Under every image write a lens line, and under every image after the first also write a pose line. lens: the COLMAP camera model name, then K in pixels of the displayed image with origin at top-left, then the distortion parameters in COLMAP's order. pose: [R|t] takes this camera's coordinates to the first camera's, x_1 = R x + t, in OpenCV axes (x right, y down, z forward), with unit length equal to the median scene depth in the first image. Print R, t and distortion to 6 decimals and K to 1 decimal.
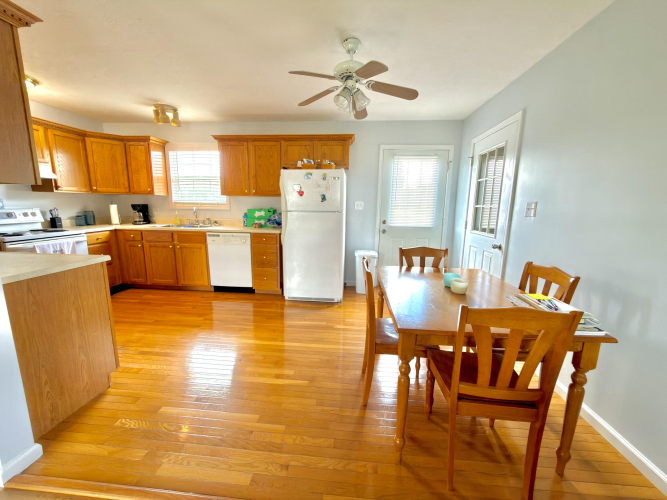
lens RADIAL K [[265.8, 0, 334.3], [0, 265.8, 249.5], [0, 0, 1]] dist [-0.000621, -0.000091]
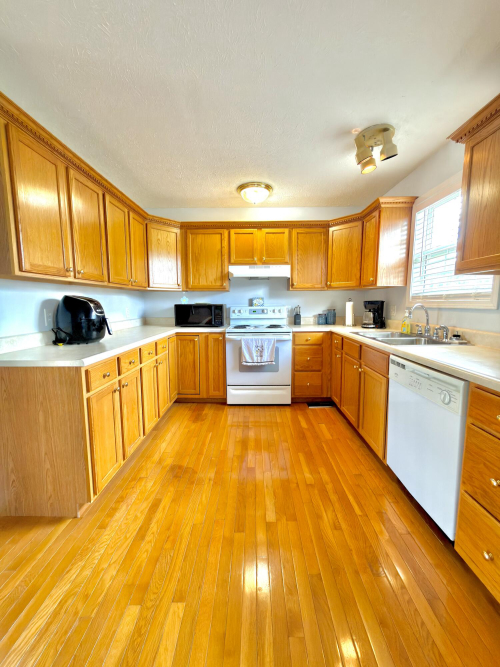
lens RADIAL K [[265.8, 0, 250.6], [0, 265.8, 333.0], [0, 0, 1]] dist [-0.000621, -0.000091]
pose [[0.072652, 0.095004, -0.992822, -0.025901], [-0.164197, 0.983009, 0.082050, -0.097410], [0.983748, 0.157058, 0.087017, 0.682243]]
